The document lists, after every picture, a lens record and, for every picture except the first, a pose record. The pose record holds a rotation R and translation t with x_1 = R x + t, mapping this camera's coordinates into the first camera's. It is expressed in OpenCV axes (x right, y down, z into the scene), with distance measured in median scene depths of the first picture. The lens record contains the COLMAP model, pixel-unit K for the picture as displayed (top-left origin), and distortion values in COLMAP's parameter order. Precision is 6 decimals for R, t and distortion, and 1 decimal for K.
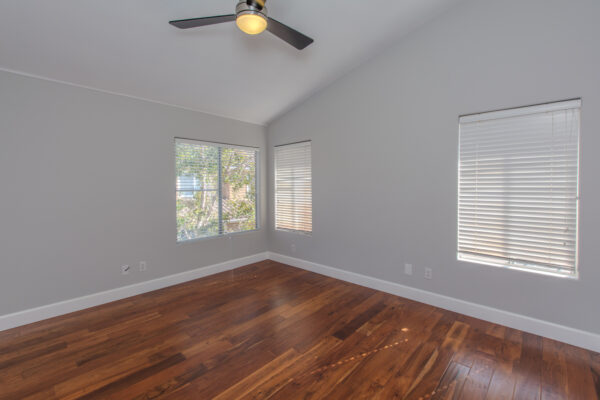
lens RADIAL K [[276.0, 0, 291.9], [0, 276.0, 192.3], [0, 0, 1]] dist [0.001034, -0.002364]
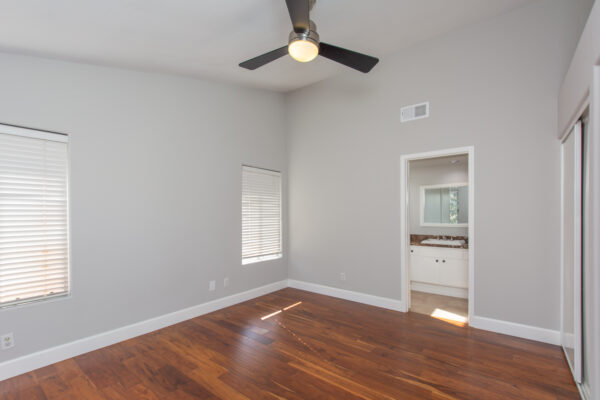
lens RADIAL K [[276.0, 0, 305.9], [0, 276.0, 213.7], [0, 0, 1]] dist [0.001034, -0.002364]
pose [[-0.135059, 0.011172, 0.990775, -0.804860], [0.033882, 0.999404, -0.006651, 0.002596], [-0.990258, 0.032672, -0.135357, 0.800987]]
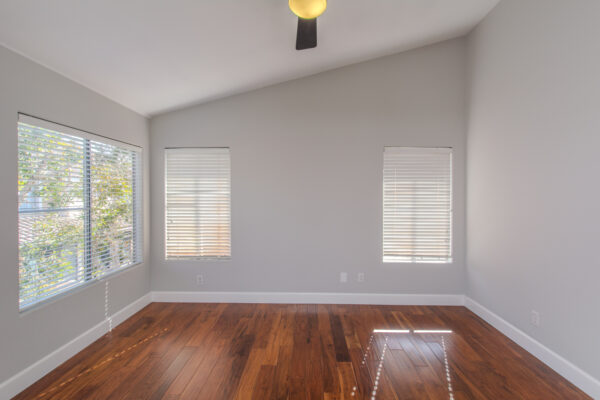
lens RADIAL K [[276.0, 0, 302.3], [0, 276.0, 202.5], [0, 0, 1]] dist [0.001034, -0.002364]
pose [[0.724825, 0.002634, 0.688928, -0.485177], [0.008568, 0.999881, -0.012837, -0.009443], [-0.688879, 0.015207, 0.724716, 0.323399]]
